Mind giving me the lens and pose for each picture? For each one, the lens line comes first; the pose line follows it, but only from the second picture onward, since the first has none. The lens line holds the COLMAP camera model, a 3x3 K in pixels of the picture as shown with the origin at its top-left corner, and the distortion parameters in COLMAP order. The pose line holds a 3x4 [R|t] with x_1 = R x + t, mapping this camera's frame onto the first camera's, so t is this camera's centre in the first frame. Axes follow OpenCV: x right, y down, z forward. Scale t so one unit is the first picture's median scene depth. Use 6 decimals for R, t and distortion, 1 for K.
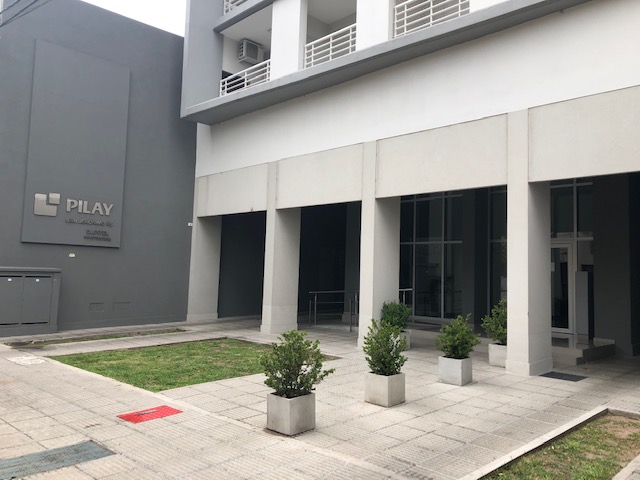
lens RADIAL K [[522.1, 0, 320.7], [0, 522.1, 229.7], [0, 0, 1]] dist [0.006622, -0.000136]
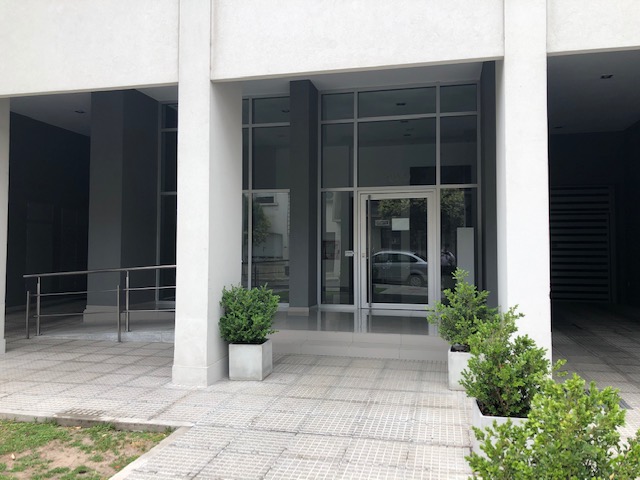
lens RADIAL K [[522.1, 0, 320.7], [0, 522.1, 229.7], [0, 0, 1]] dist [0.006622, -0.000136]
pose [[0.834891, -0.004238, 0.550399, -0.068937], [-0.017693, 0.999247, 0.034532, 0.051355], [-0.550131, -0.038569, 0.834188, 0.408954]]
